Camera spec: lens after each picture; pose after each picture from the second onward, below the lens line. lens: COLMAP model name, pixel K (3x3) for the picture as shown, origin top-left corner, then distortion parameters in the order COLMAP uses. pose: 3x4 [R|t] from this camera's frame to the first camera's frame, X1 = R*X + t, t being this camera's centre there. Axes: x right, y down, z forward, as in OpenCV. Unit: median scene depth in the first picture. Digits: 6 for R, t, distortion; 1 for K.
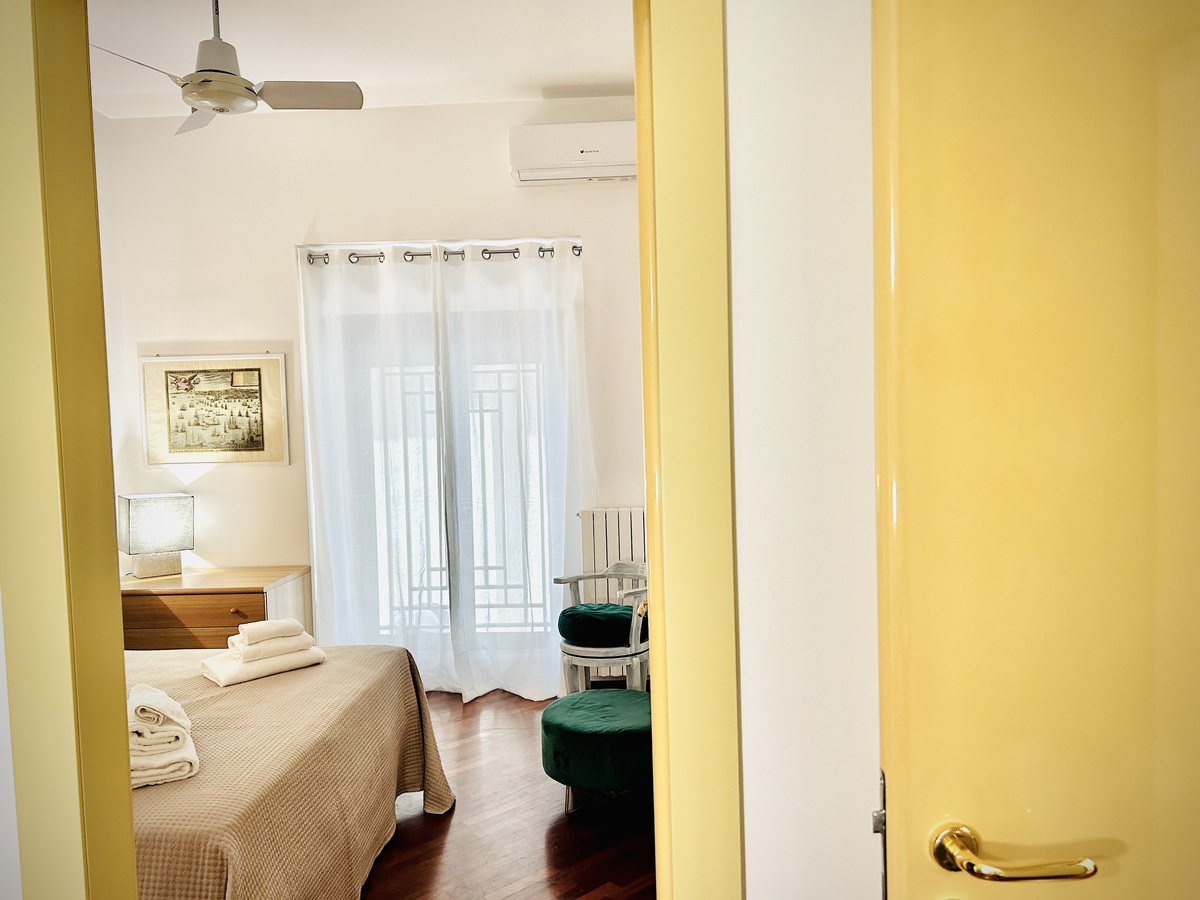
lens RADIAL K [[876.1, 0, 605.0], [0, 876.1, 468.5], [0, 0, 1]] dist [0.005821, -0.011098]
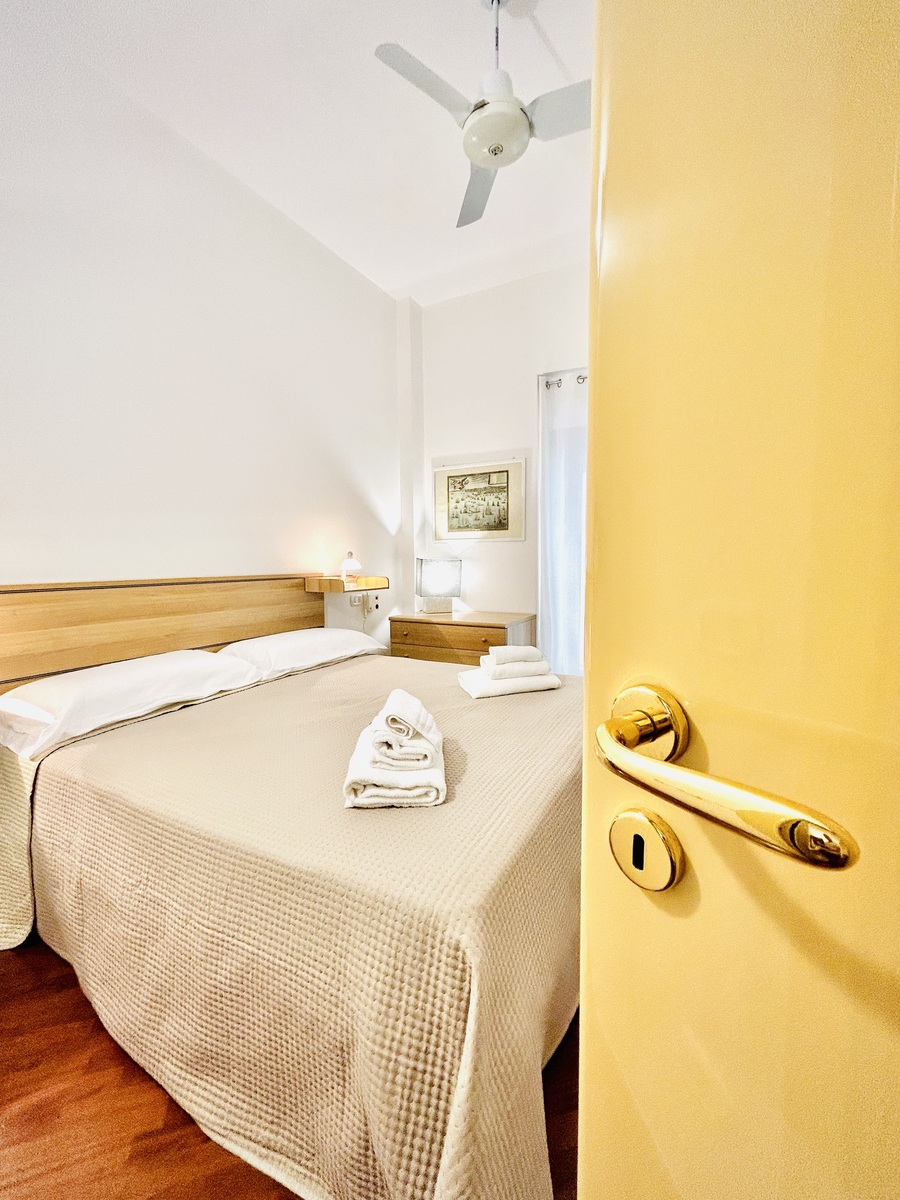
lens RADIAL K [[482.3, 0, 455.5], [0, 482.3, 599.9], [0, 0, 1]] dist [0.001219, 0.000166]
pose [[0.896003, 0.057370, -0.440326, -0.119320], [-0.040758, 0.998058, 0.047099, 0.058254], [0.442174, -0.024254, 0.896602, 0.271295]]
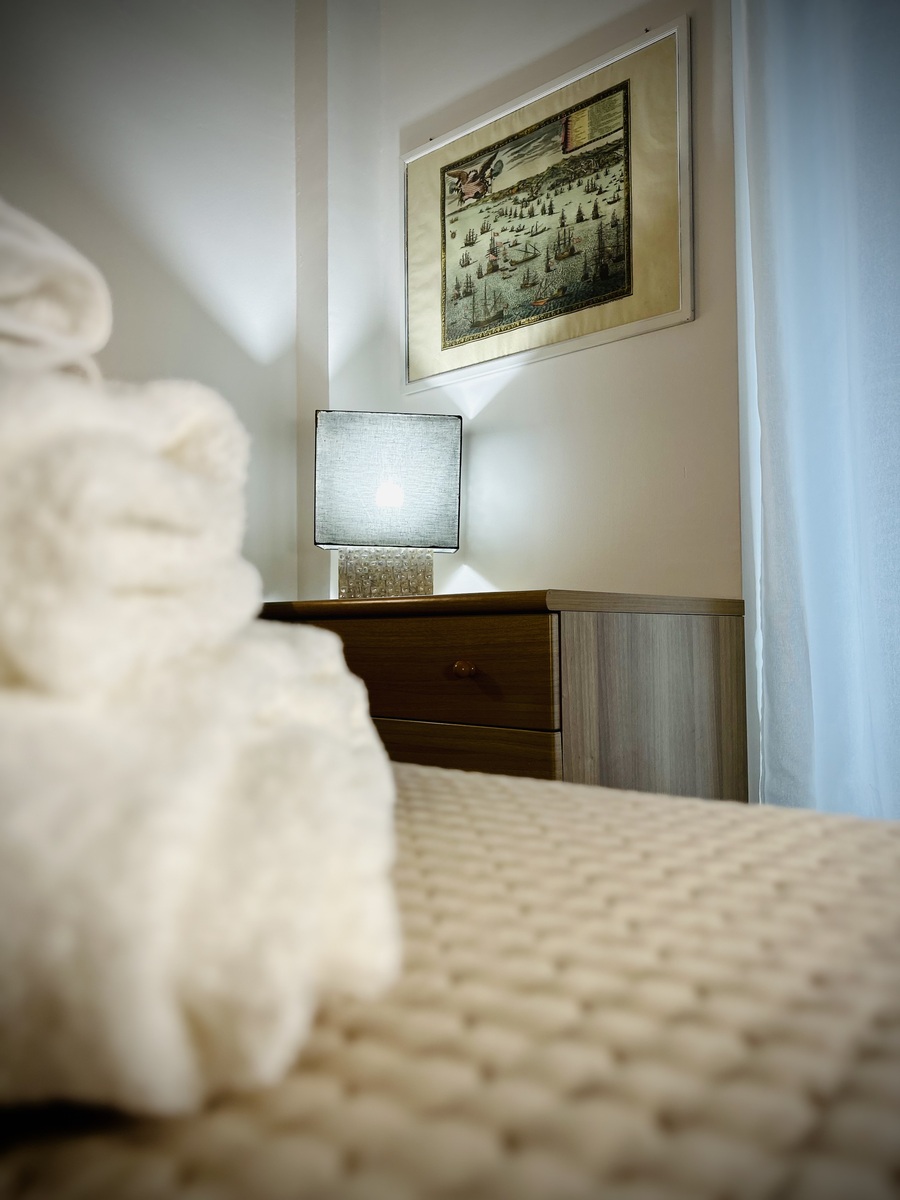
lens RADIAL K [[920.0, 0, 452.8], [0, 920.0, 587.9], [0, 0, 1]] dist [0.043687, -0.044977]
pose [[0.770462, -0.009375, -0.637418, -0.195653], [-0.046001, 0.996468, -0.070257, 0.137270], [0.635825, 0.083452, 0.767309, 0.657253]]
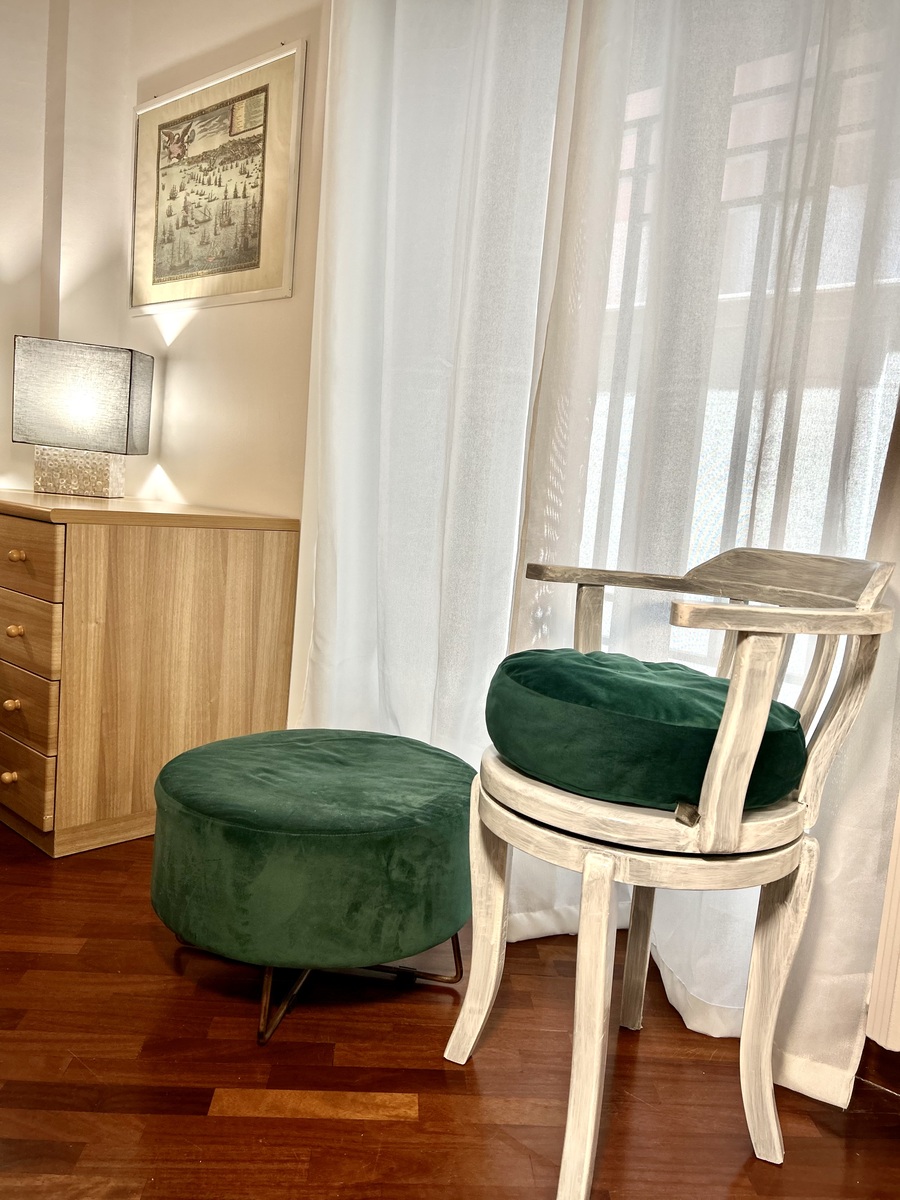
lens RADIAL K [[920.0, 0, 454.5], [0, 920.0, 587.6], [0, 0, 1]] dist [0.043687, -0.044977]
pose [[0.763072, 0.157535, -0.626820, 0.035536], [-0.135951, 0.987265, 0.082620, 0.095763], [0.631853, 0.022171, 0.774771, 0.682297]]
